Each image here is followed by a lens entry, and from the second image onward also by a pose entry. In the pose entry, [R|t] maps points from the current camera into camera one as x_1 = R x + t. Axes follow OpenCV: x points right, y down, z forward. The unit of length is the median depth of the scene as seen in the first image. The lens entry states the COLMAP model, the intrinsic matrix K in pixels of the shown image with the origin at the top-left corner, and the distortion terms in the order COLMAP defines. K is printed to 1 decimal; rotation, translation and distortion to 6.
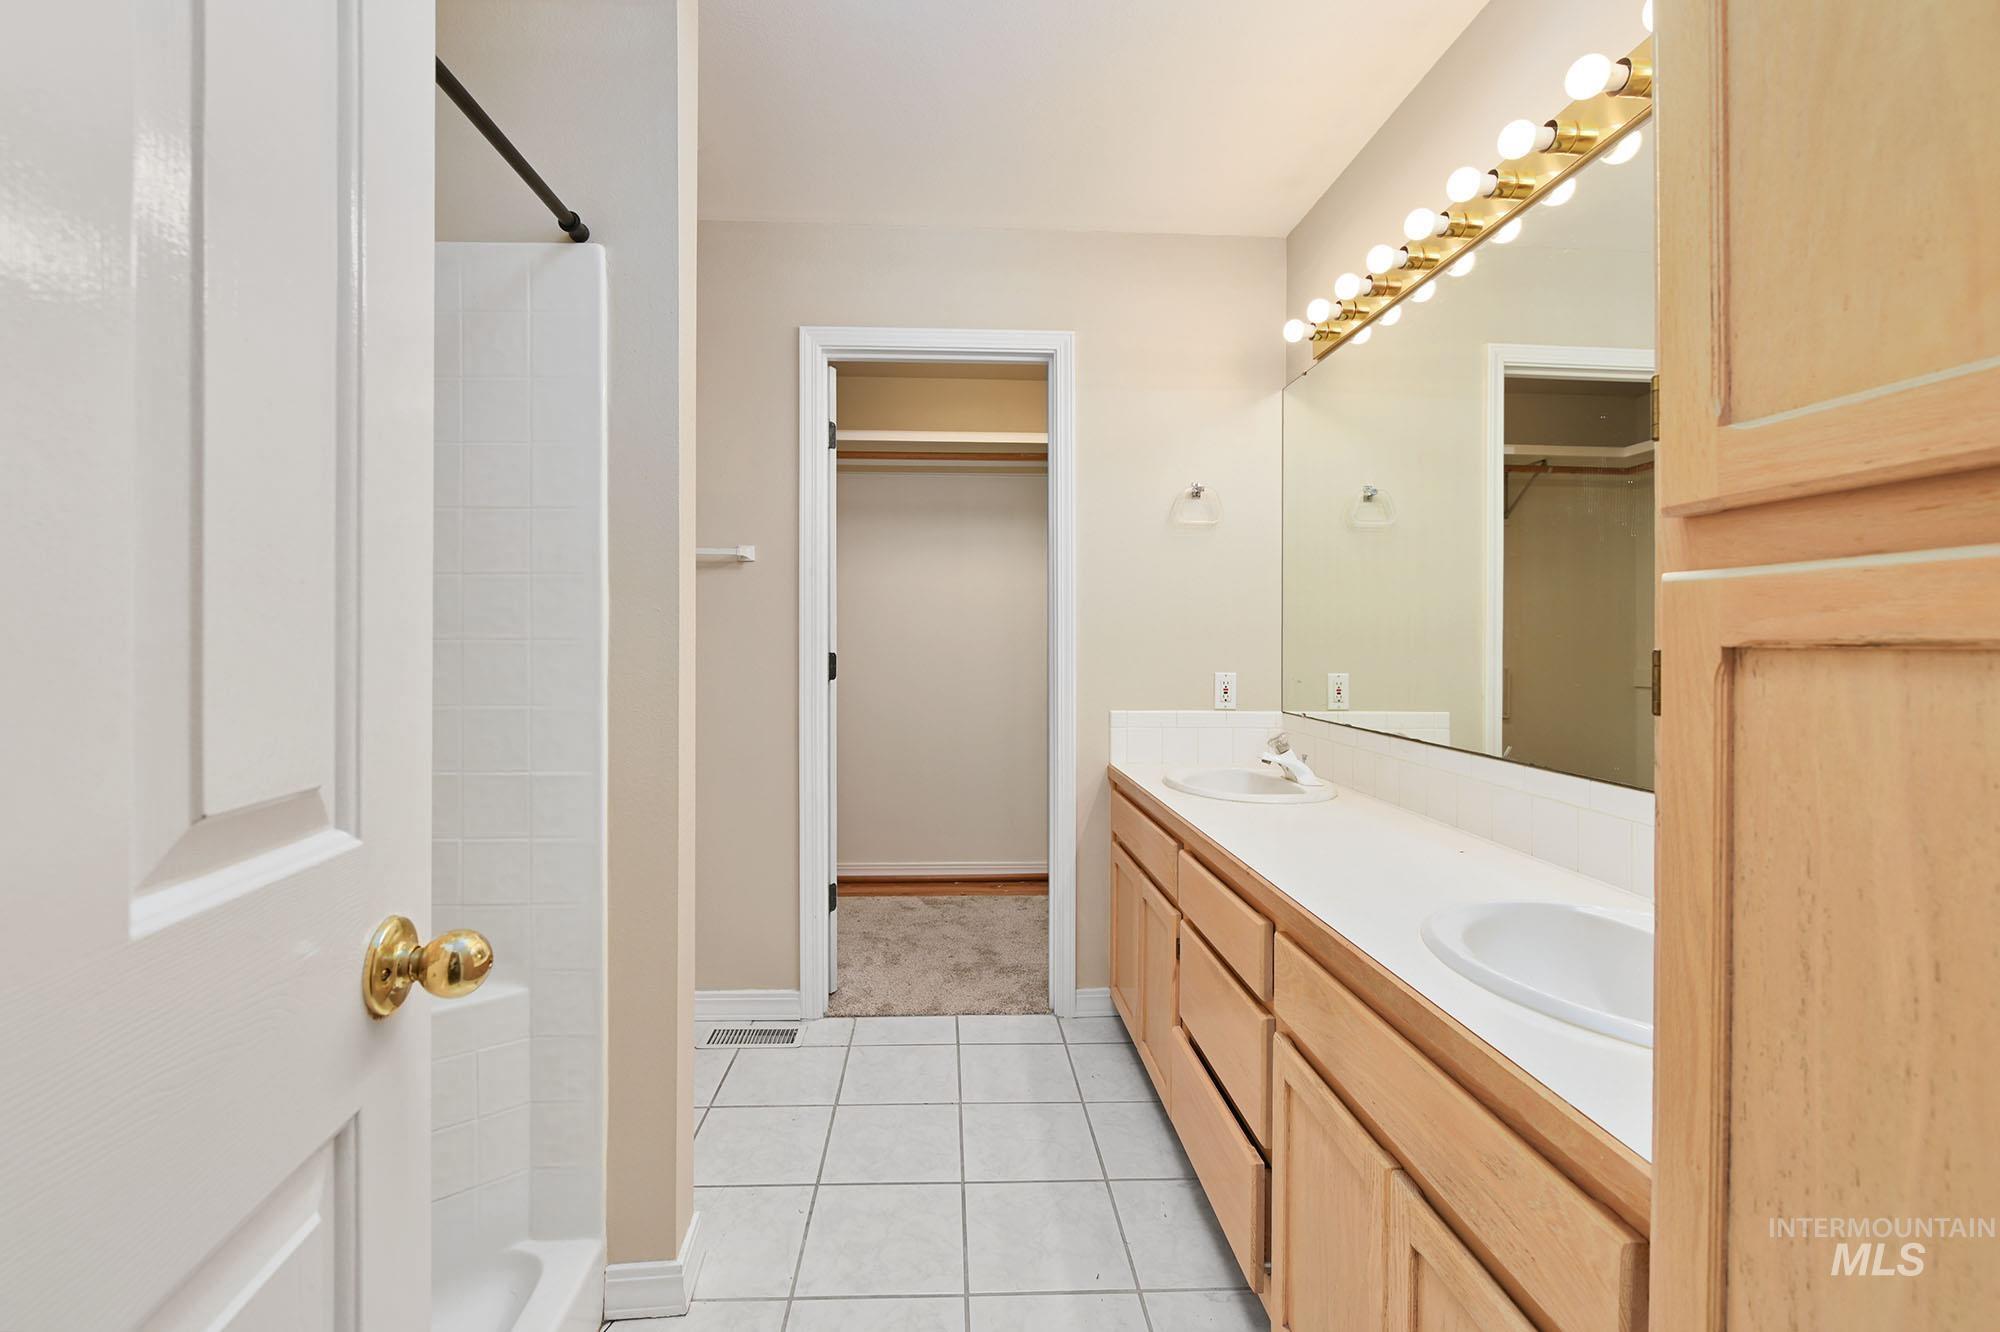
lens RADIAL K [[845.2, 0, 987.0], [0, 845.2, 635.3], [0, 0, 1]] dist [-0.001624, -0.000043]
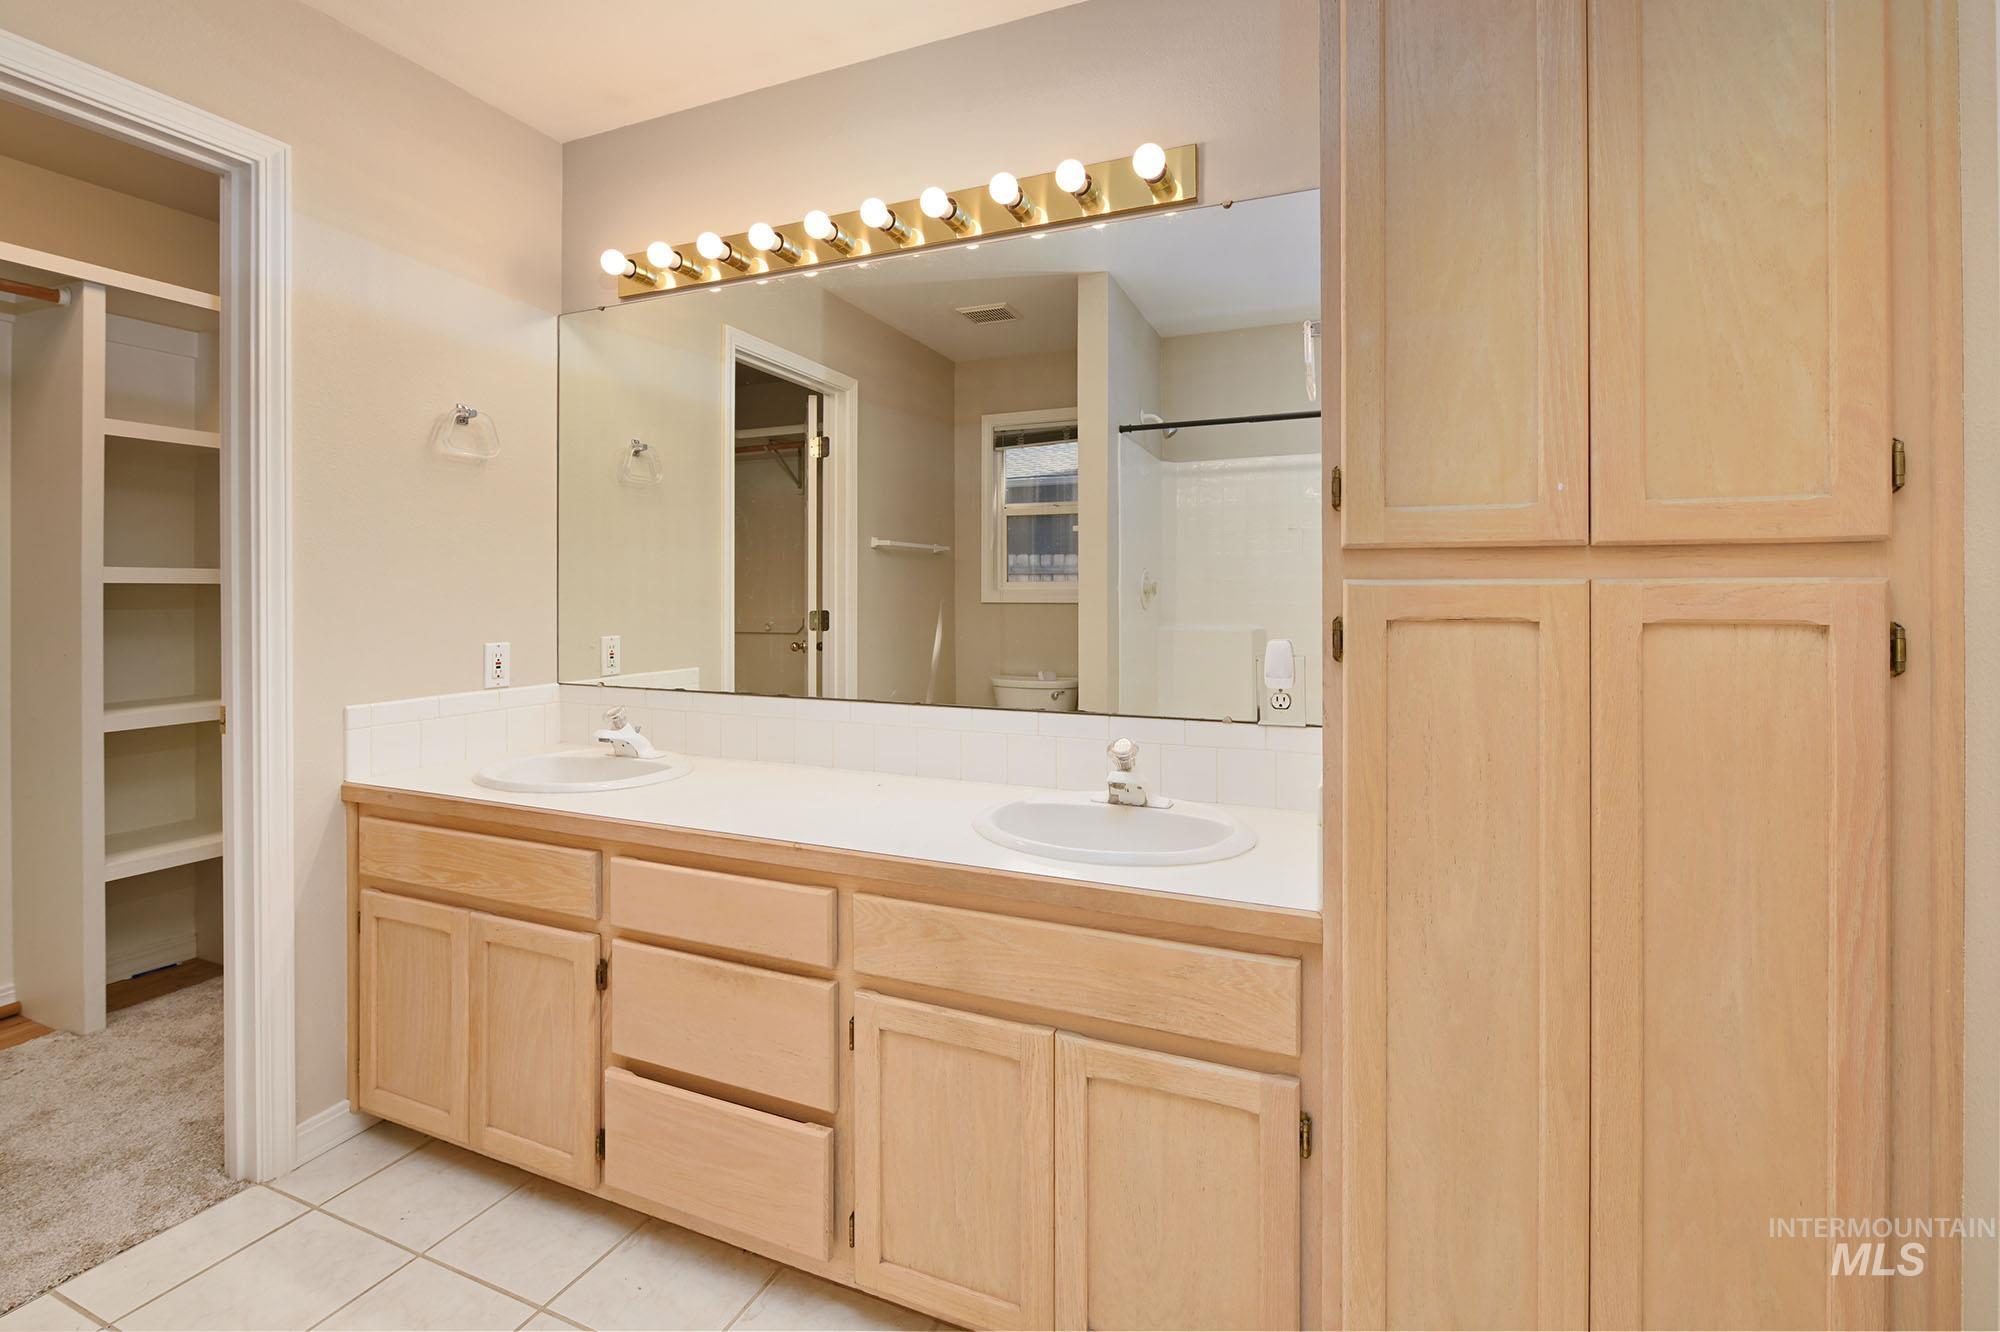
lens RADIAL K [[881.8, 0, 999.0], [0, 881.8, 586.8], [0, 0, 1]] dist [-0.002734, -0.000174]
pose [[0.436150, -0.002181, 0.899871, -0.279502], [-0.001753, 0.999993, 0.003273, -0.014072], [-0.899872, -0.003005, 0.436144, 0.190631]]
